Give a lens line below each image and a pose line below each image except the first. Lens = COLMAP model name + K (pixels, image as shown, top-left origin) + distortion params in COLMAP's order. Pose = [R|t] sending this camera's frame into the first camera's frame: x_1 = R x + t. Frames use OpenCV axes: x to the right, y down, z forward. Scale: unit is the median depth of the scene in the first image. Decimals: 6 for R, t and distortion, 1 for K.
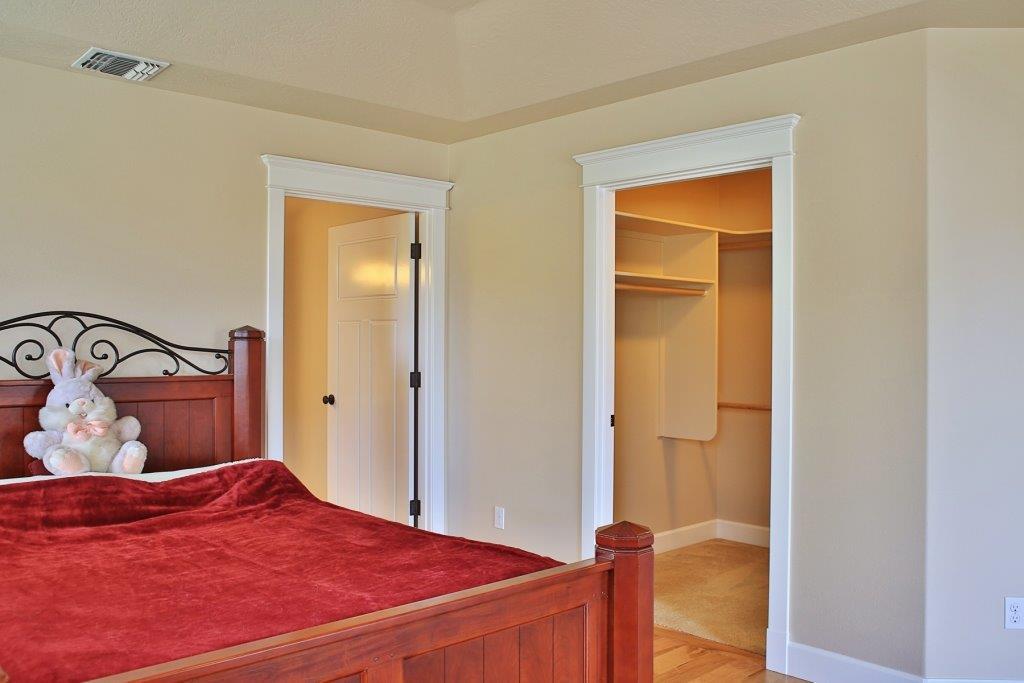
lens RADIAL K [[869.2, 0, 512.0], [0, 869.2, 341.5], [0, 0, 1]] dist [-0.119578, 0.116952]
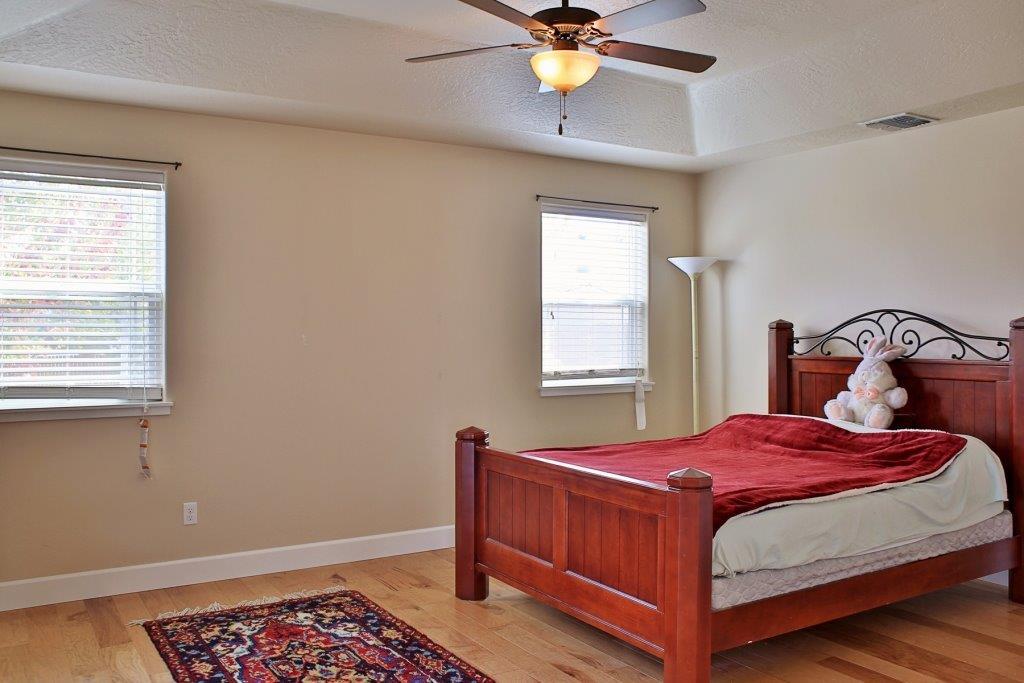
lens RADIAL K [[869.2, 0, 512.0], [0, 869.2, 341.5], [0, 0, 1]] dist [-0.119578, 0.116952]
pose [[-0.187979, 0.004679, -0.982162, 0.928819], [-0.003268, 0.999980, 0.005389, 0.011173], [0.982168, 0.004223, -0.187960, 0.636906]]
